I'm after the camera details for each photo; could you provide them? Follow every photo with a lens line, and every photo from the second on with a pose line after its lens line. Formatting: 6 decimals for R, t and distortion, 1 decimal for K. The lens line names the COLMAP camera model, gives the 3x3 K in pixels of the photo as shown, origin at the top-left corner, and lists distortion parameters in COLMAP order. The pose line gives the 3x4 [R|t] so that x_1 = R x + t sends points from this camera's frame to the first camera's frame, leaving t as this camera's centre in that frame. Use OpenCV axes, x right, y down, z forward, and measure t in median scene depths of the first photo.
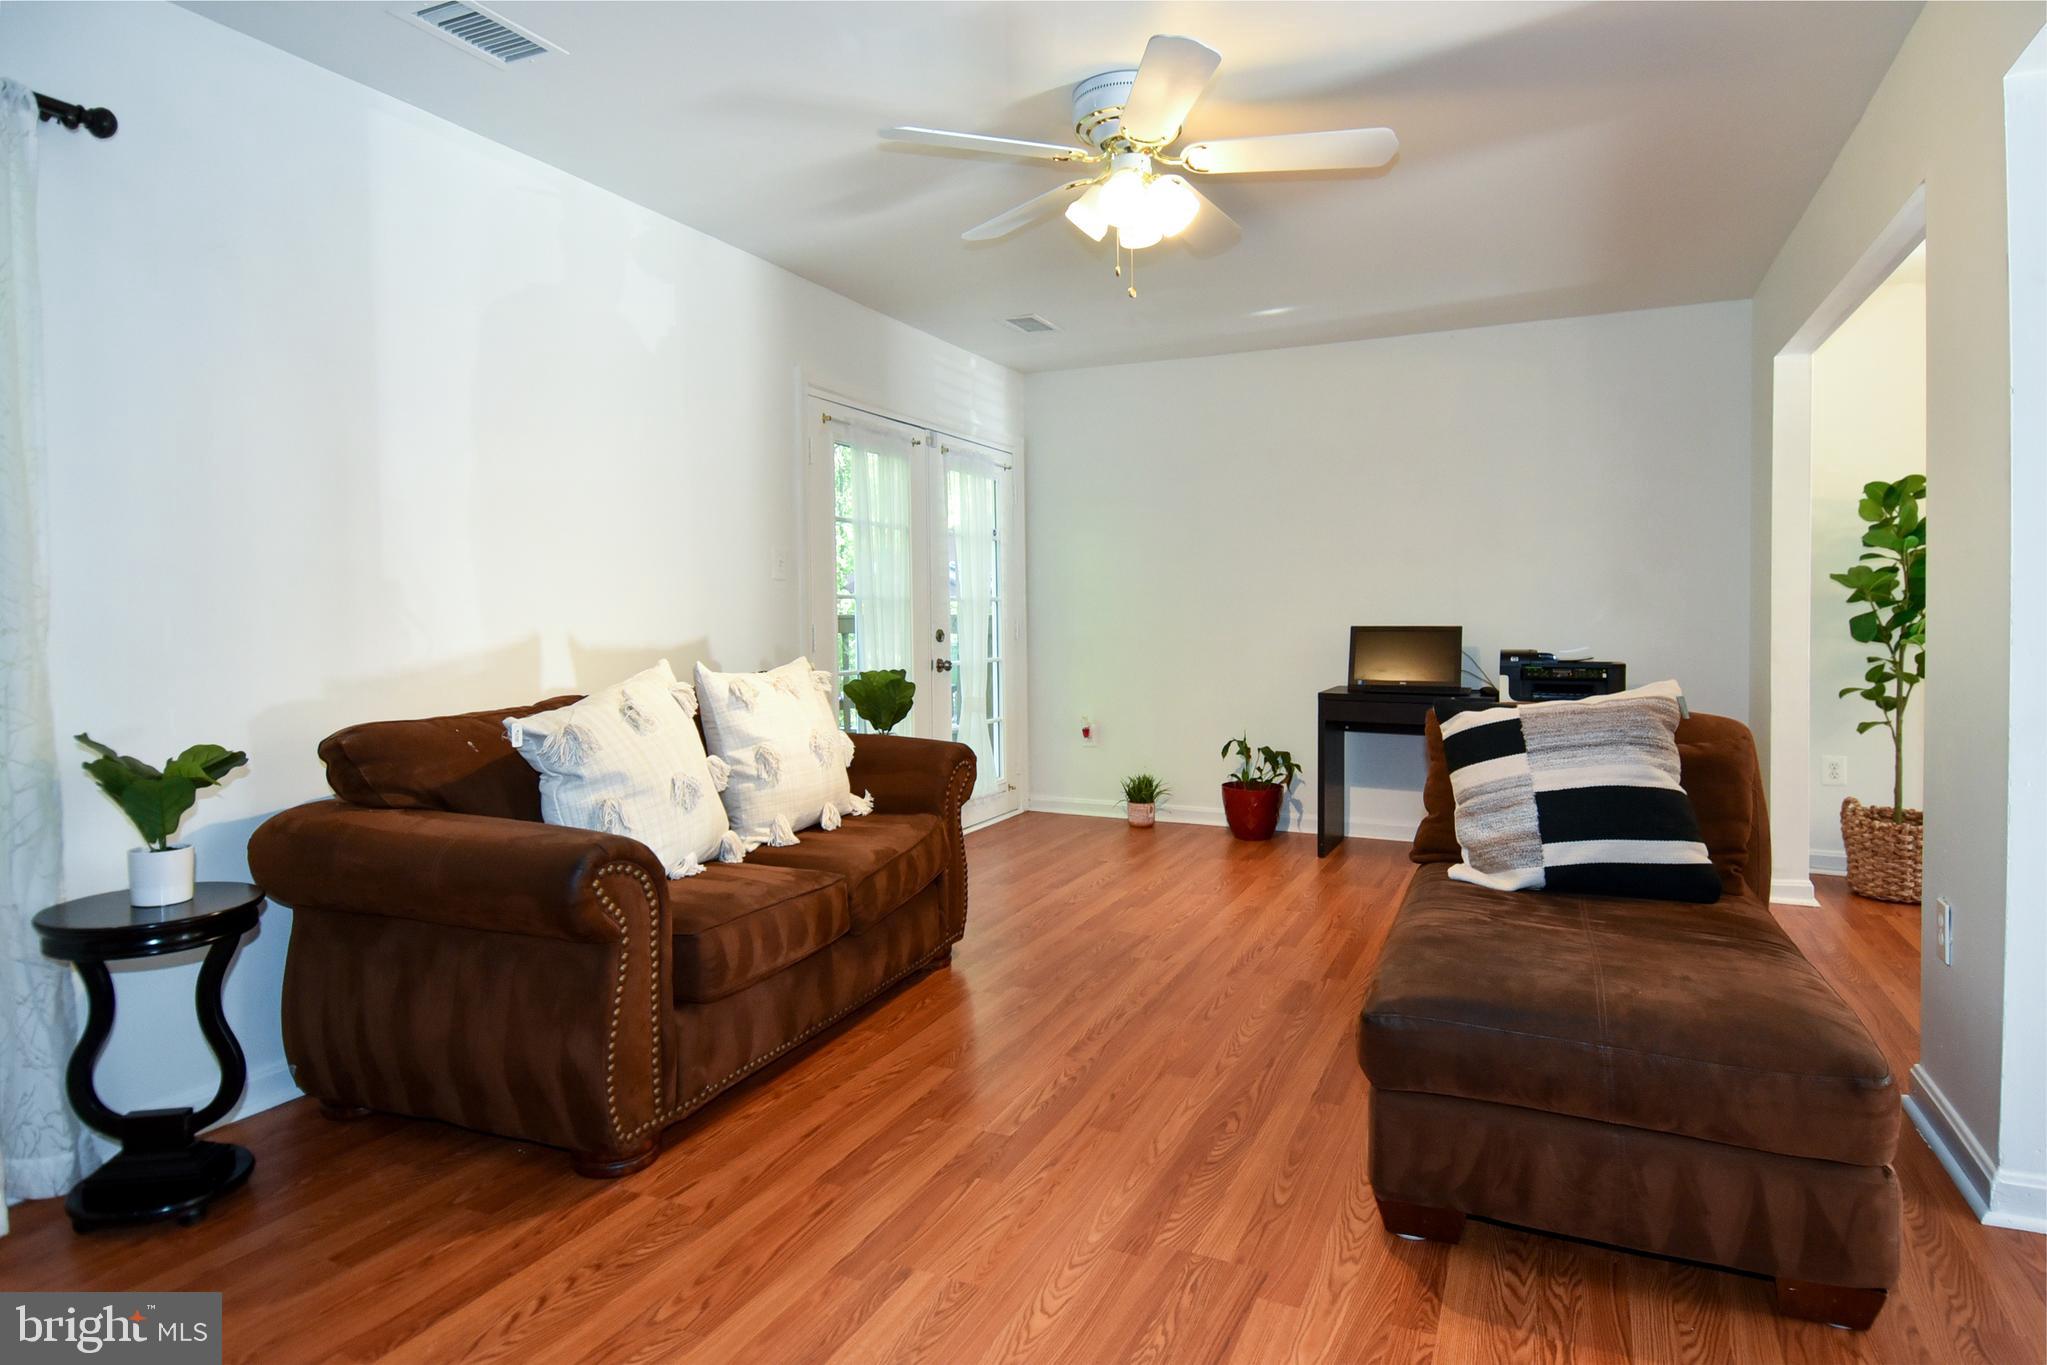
lens RADIAL K [[1089.0, 0, 1023.5], [0, 1089.0, 682.5], [0, 0, 1]] dist [0.056453, -0.070294]
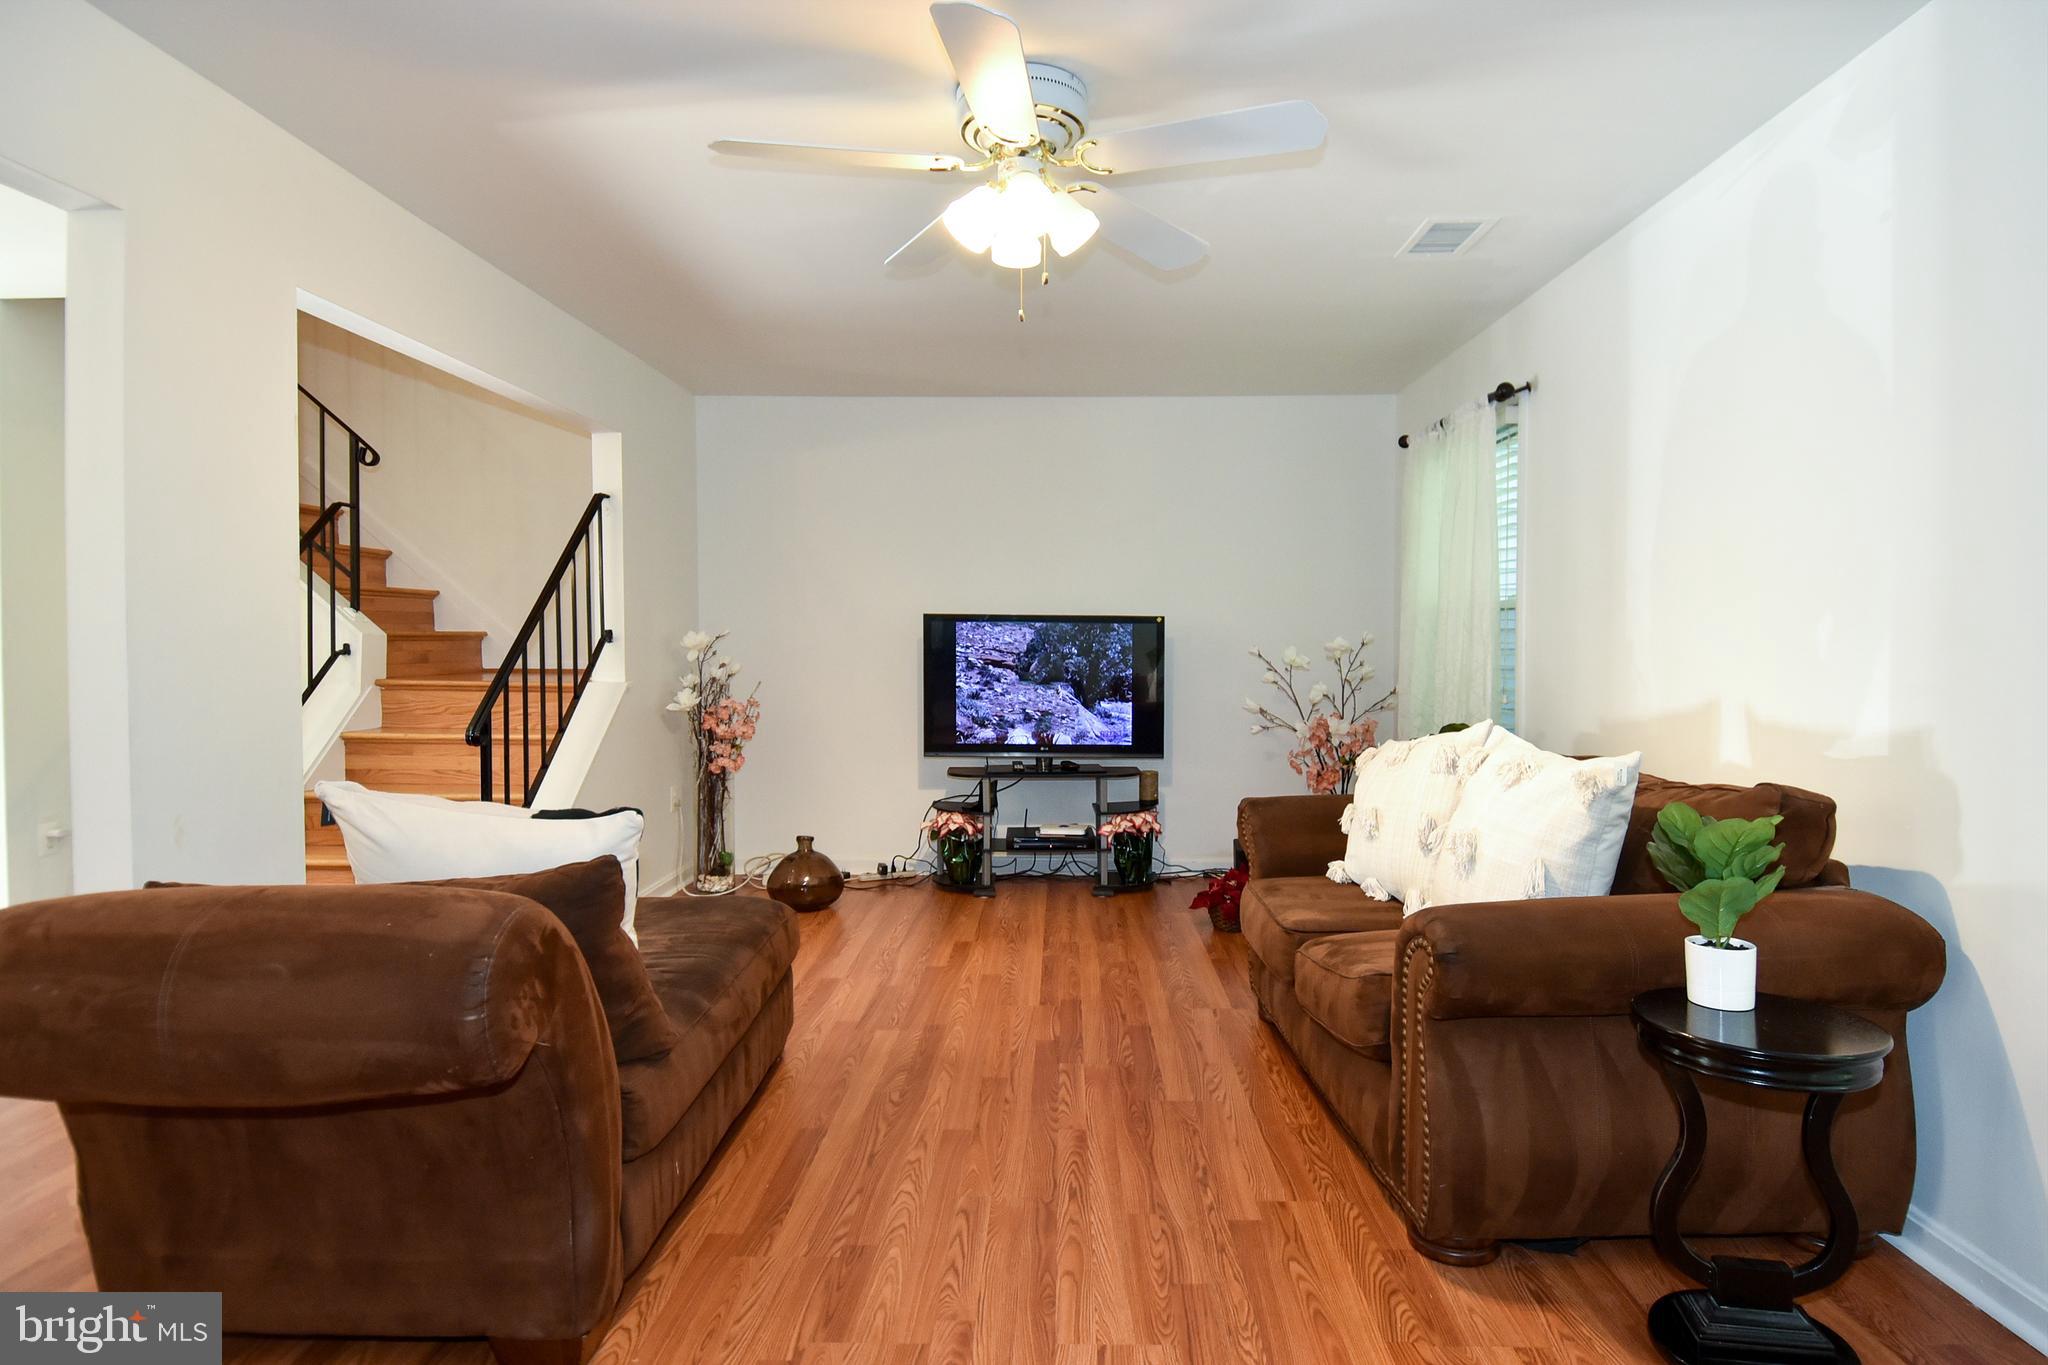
lens RADIAL K [[1089.6, 0, 1024.0], [0, 1089.6, 682.5], [0, 0, 1]] dist [0.056453, -0.070294]
pose [[-0.911551, 0.020668, -0.410668, 0.484501], [-0.021983, 0.994858, 0.098864, -0.138754], [0.410600, 0.099147, -0.906409, 1.874347]]
